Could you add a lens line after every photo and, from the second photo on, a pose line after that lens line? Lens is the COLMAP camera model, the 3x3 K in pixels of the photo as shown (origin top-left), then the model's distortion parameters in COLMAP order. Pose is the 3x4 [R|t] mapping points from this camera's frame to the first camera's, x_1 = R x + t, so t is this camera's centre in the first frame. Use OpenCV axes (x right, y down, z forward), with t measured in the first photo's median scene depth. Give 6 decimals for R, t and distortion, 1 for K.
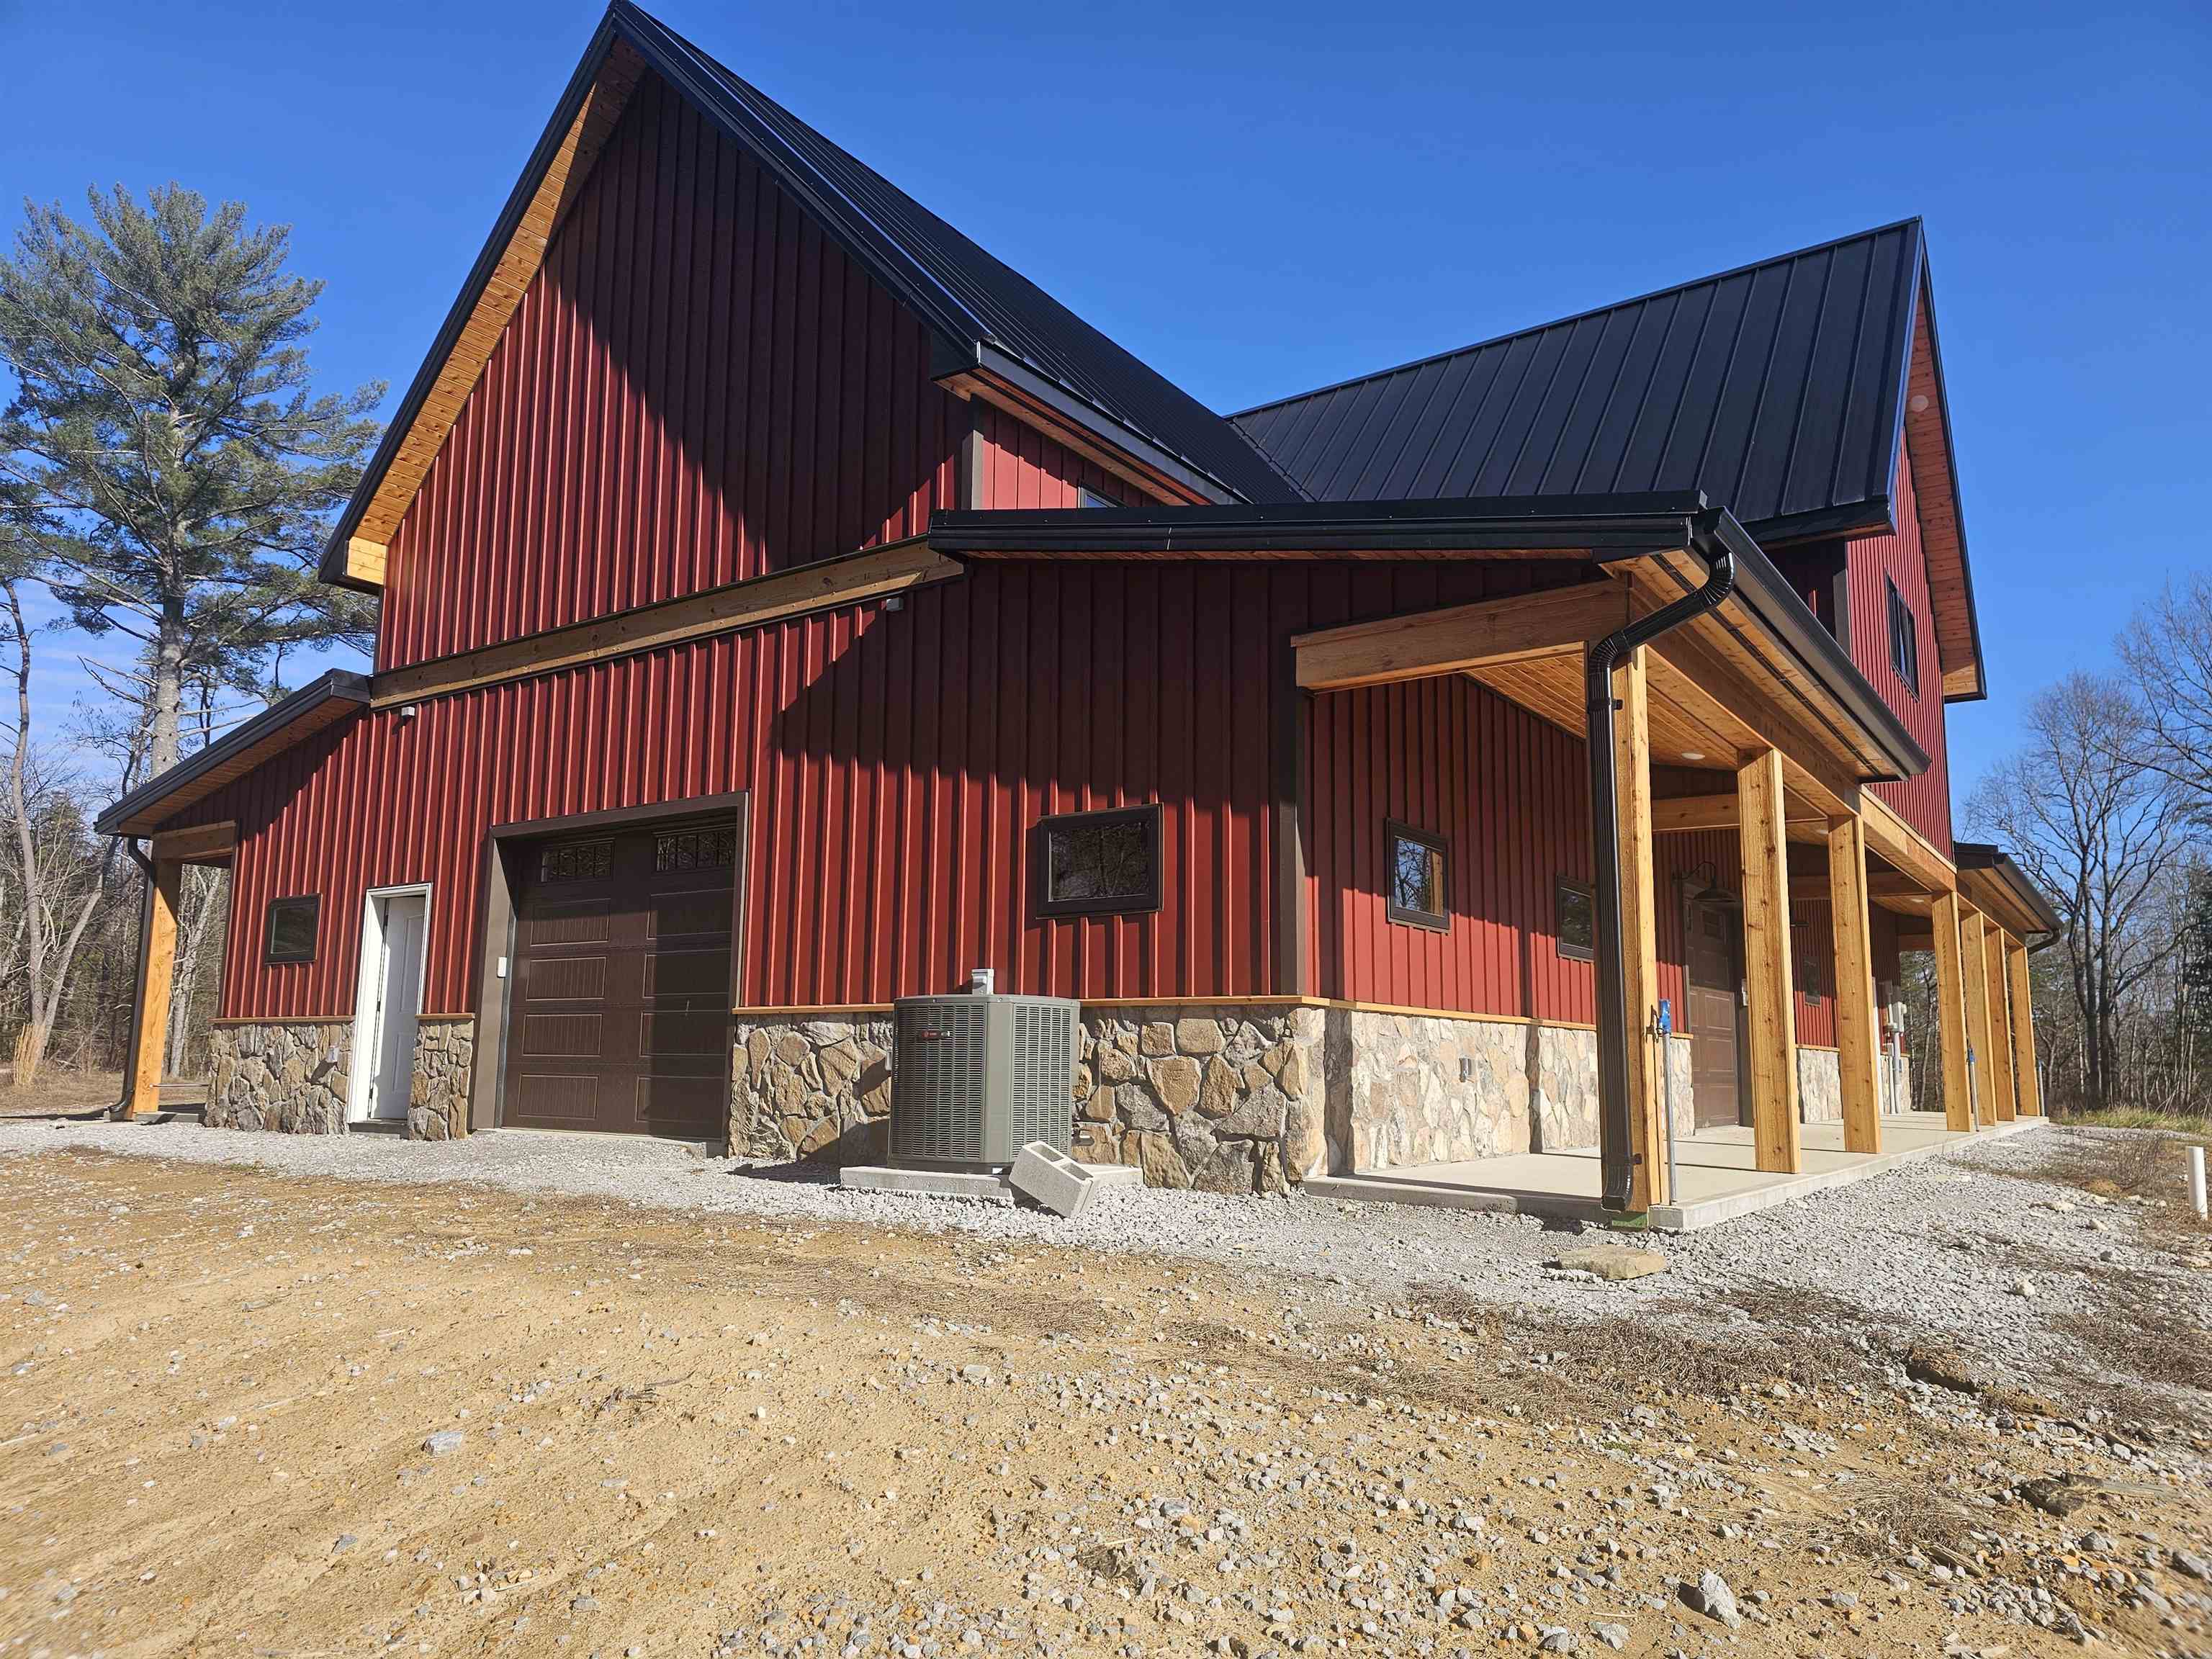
lens RADIAL K [[1475.0, 0, 1107.2], [0, 1475.0, 839.8], [0, 0, 1]] dist [0.020720, -0.001483]
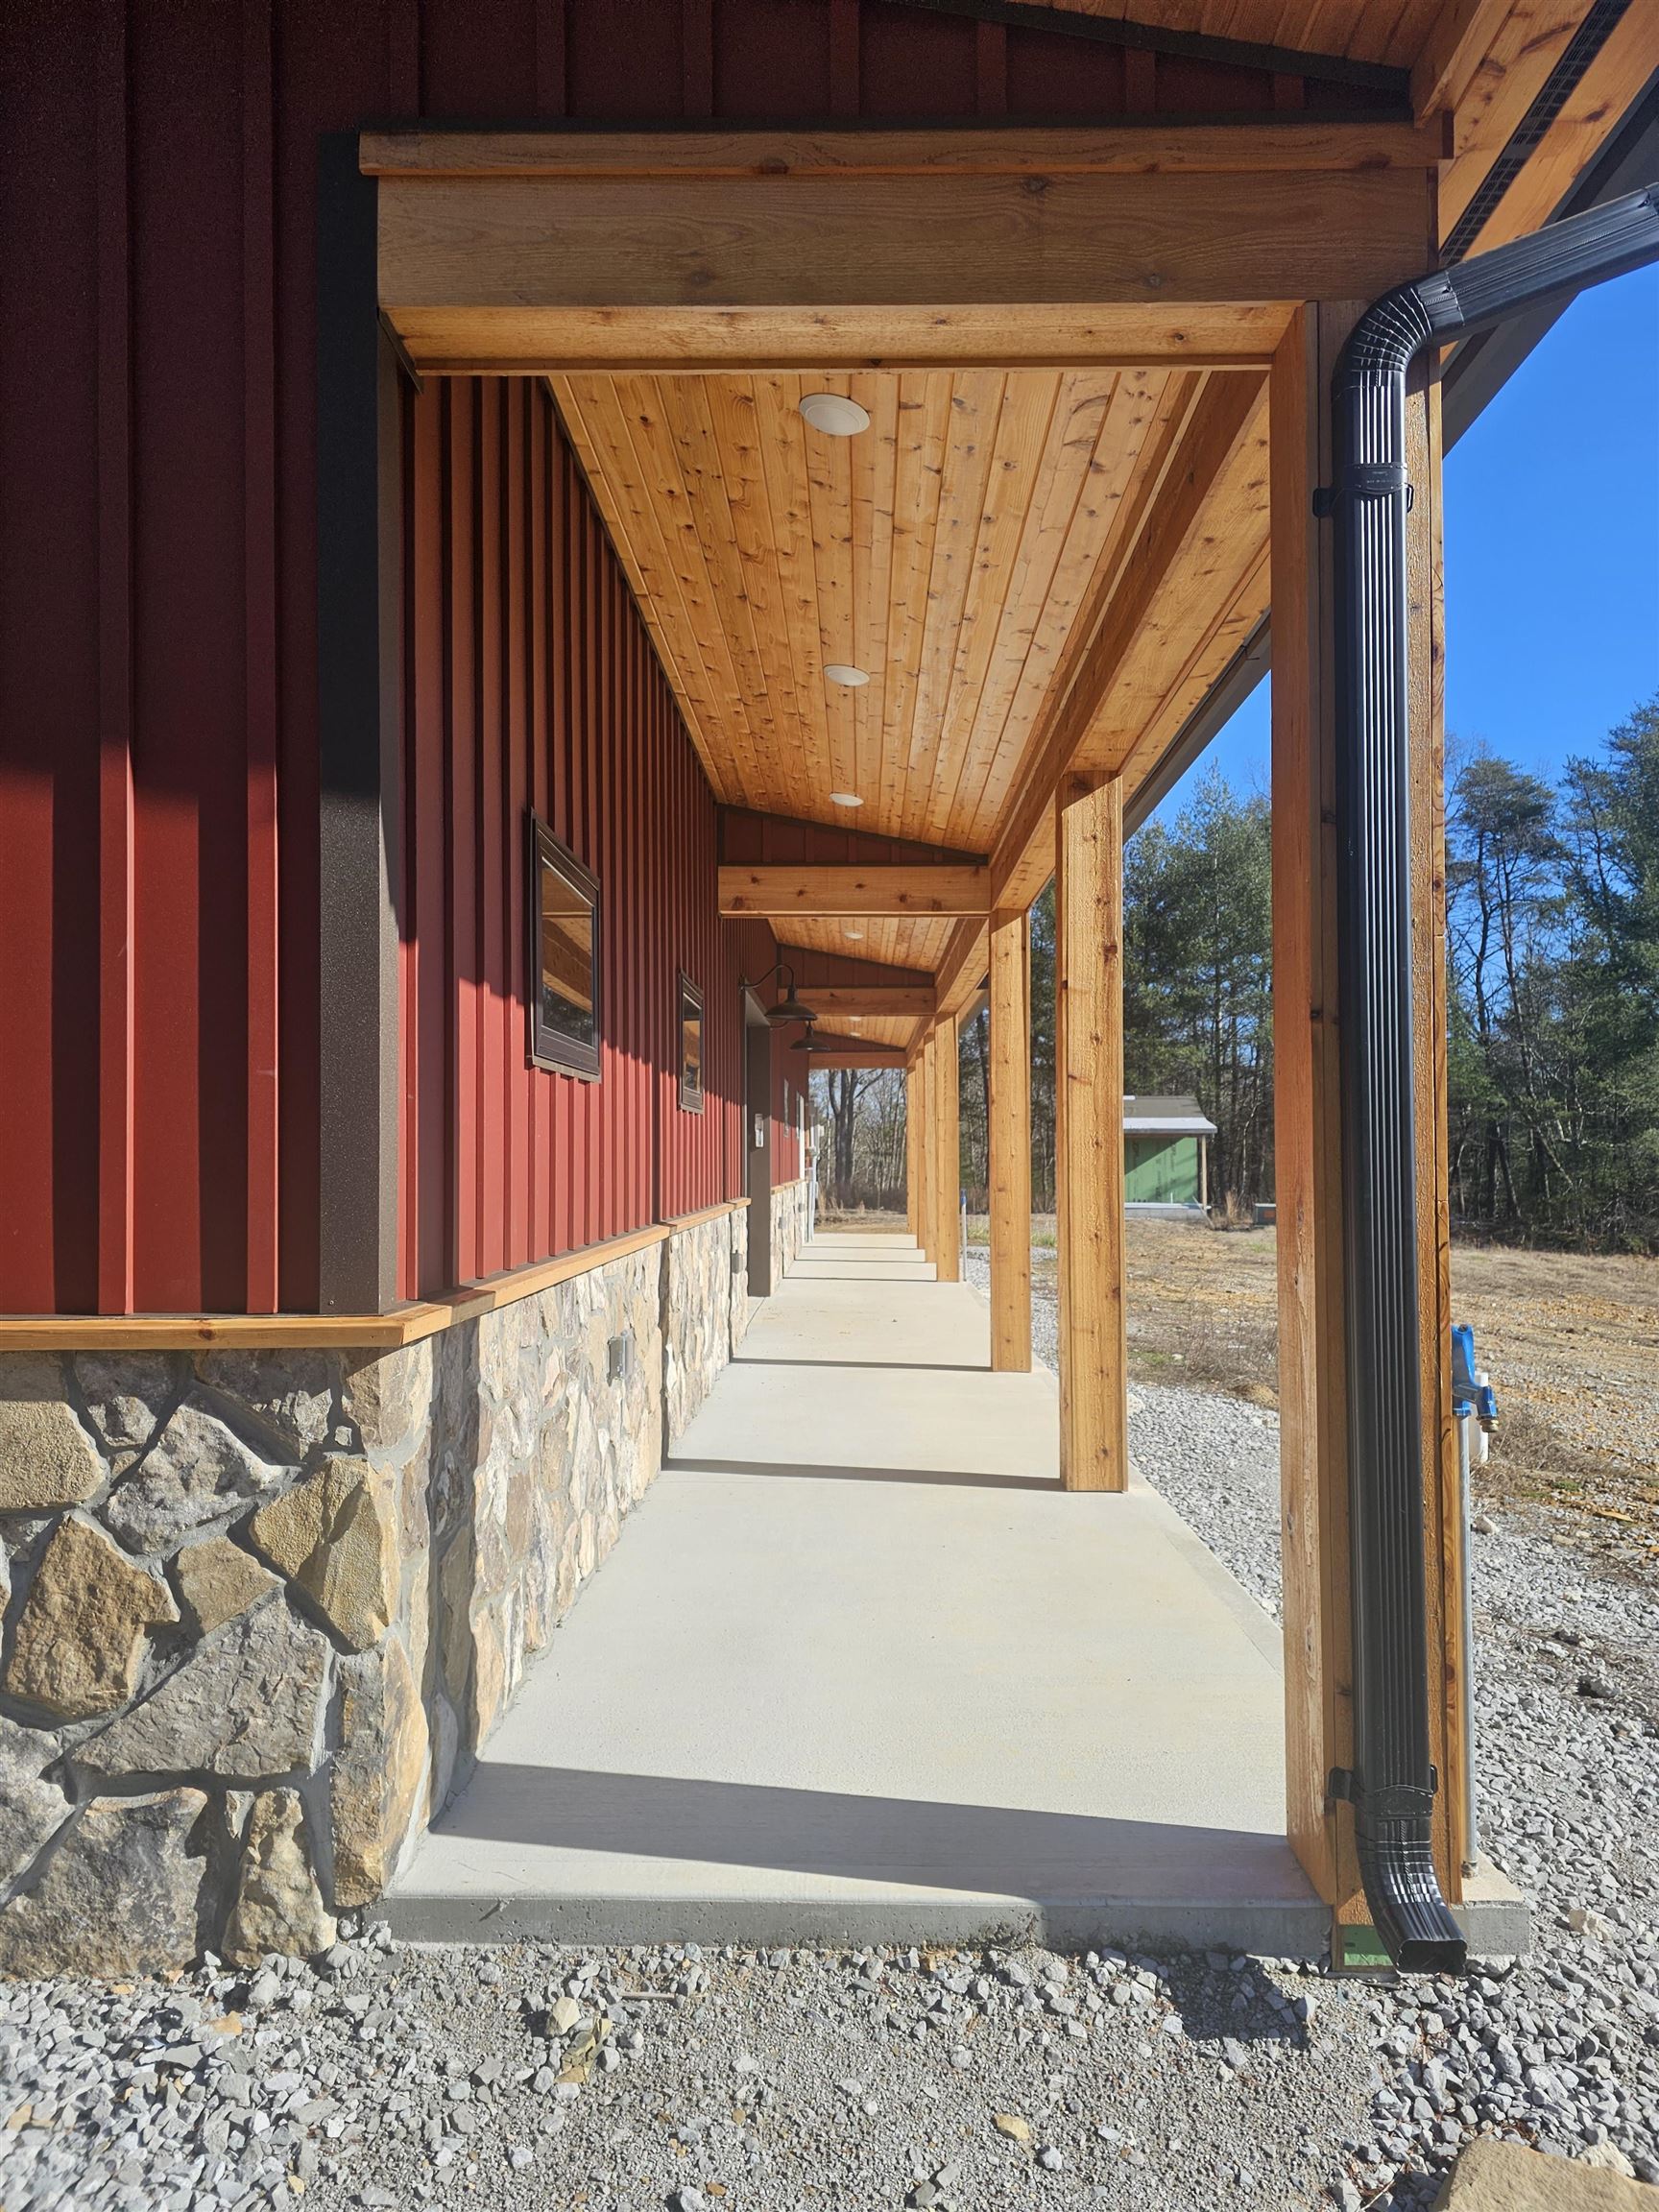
lens RADIAL K [[1475.0, 0, 836.3], [0, 1475.0, 1123.1], [0, 0, 1]] dist [0.020720, -0.001483]
pose [[0.822374, -0.002270, 0.568943, 0.031180], [-0.070811, 0.991808, 0.106311, 0.025138], [-0.564523, -0.127714, 0.815477, 0.690927]]
